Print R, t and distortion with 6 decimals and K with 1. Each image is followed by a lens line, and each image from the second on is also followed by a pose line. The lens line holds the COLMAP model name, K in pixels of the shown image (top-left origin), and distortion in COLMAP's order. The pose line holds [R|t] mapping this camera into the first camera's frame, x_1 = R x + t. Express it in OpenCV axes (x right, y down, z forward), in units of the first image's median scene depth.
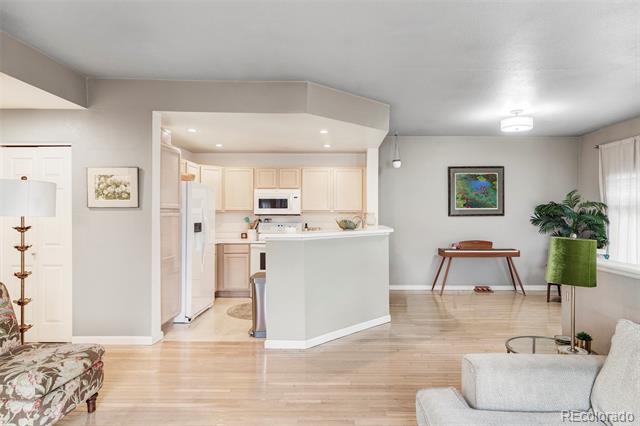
lens RADIAL K [[385.5, 0, 340.1], [0, 385.5, 212.6], [0, 0, 1]] dist [0.007782, 0.002026]
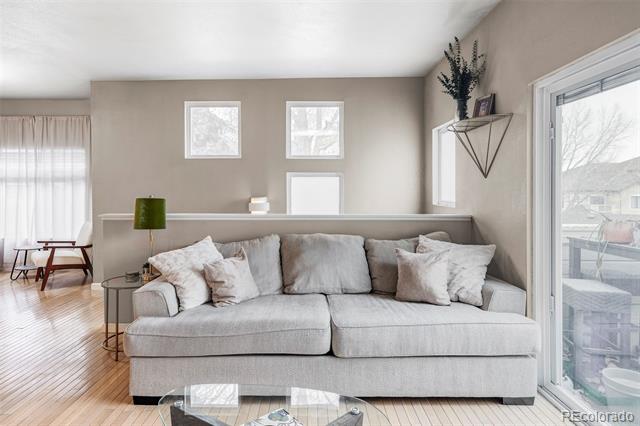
lens RADIAL K [[385.3, 0, 304.7], [0, 385.3, 190.4], [0, 0, 1]] dist [0.012716, 0.000735]
pose [[0.028362, -0.008463, 0.999562, -0.286844], [0.002883, 0.999961, 0.008385, 0.009359], [-0.999594, 0.002644, 0.028385, 0.129376]]
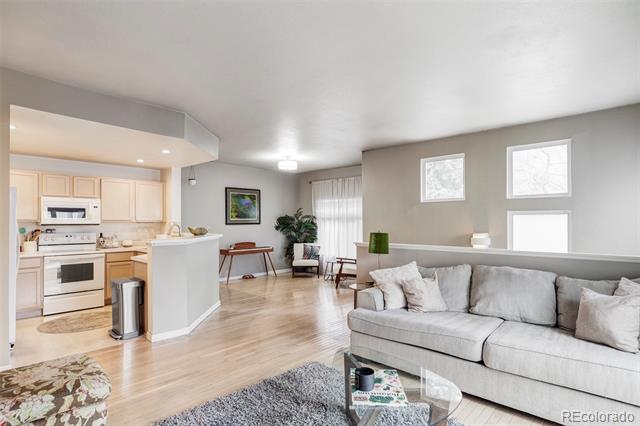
lens RADIAL K [[330.0, 0, 320.3], [0, 330.0, 220.7], [0, 0, 1]] dist [-0.000029, -0.000112]
pose [[0.688228, 0.000956, 0.725493, -0.329463], [0.004363, 0.999976, -0.005456, 0.003110], [-0.725481, 0.006920, 0.688207, -0.010519]]
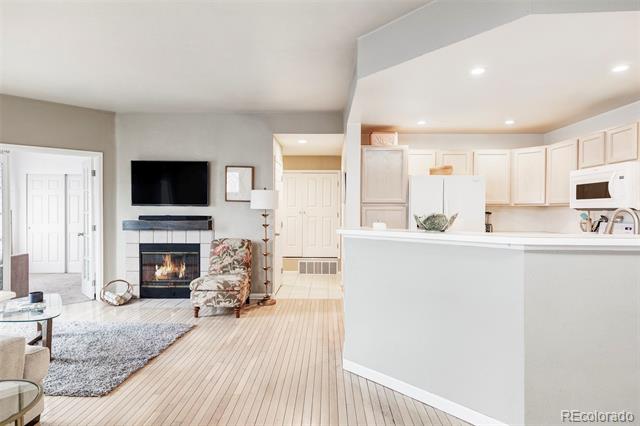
lens RADIAL K [[360.3, 0, 320.0], [0, 360.3, 213.0], [0, 0, 1]] dist [0.014661, 0.000199]
pose [[-0.021879, 0.003393, -0.999755, 0.406676], [-0.001943, 0.999992, 0.003436, 0.010128], [0.999759, 0.002017, -0.021872, 0.571526]]
